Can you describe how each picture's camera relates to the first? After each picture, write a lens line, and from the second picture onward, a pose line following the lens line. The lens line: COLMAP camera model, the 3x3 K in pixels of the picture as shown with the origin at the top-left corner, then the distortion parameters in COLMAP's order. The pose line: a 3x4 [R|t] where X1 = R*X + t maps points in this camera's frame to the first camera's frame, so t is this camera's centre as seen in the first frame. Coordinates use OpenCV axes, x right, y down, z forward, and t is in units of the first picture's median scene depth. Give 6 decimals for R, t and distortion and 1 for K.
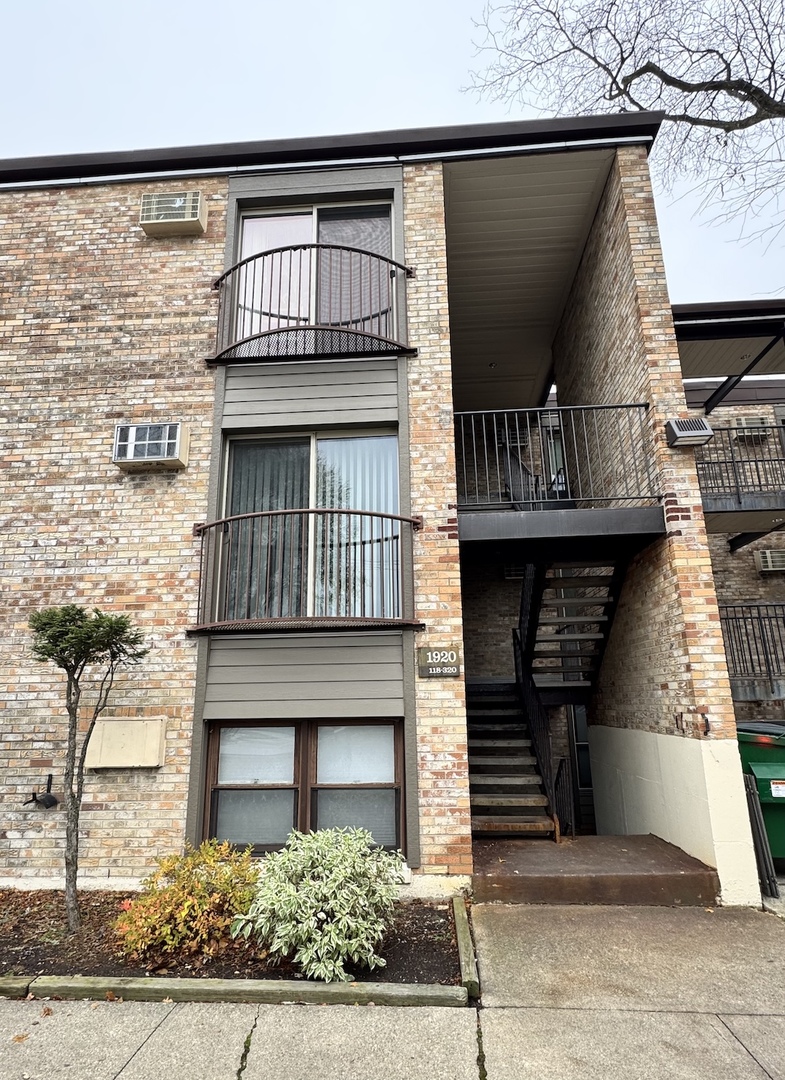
lens RADIAL K [[543.4, 0, 394.9], [0, 543.4, 570.5], [0, 0, 1]] dist [-0.000563, -0.000379]
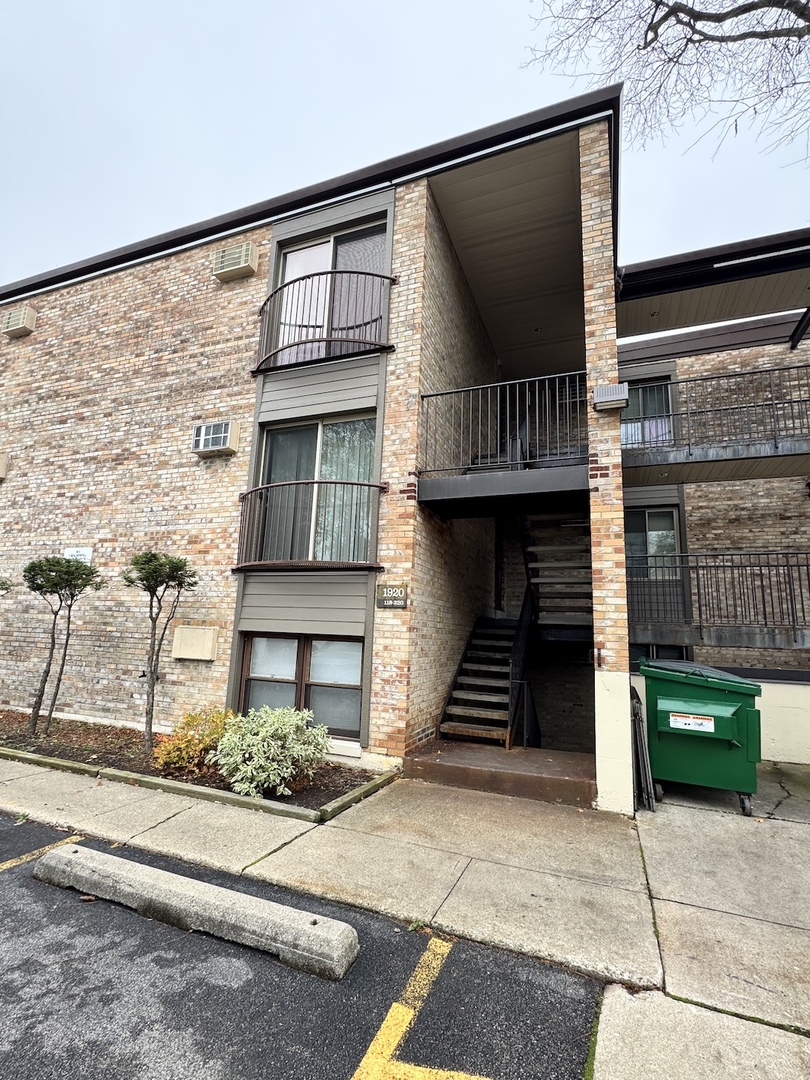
lens RADIAL K [[502.5, 0, 403.1], [0, 502.5, 541.4], [0, 0, 1]] dist [0.000639, -0.001473]
pose [[0.950015, -0.000592, -0.312205, 0.443833], [0.016448, 0.998704, 0.048159, -0.017561], [0.311772, -0.050887, 0.948793, -0.108619]]
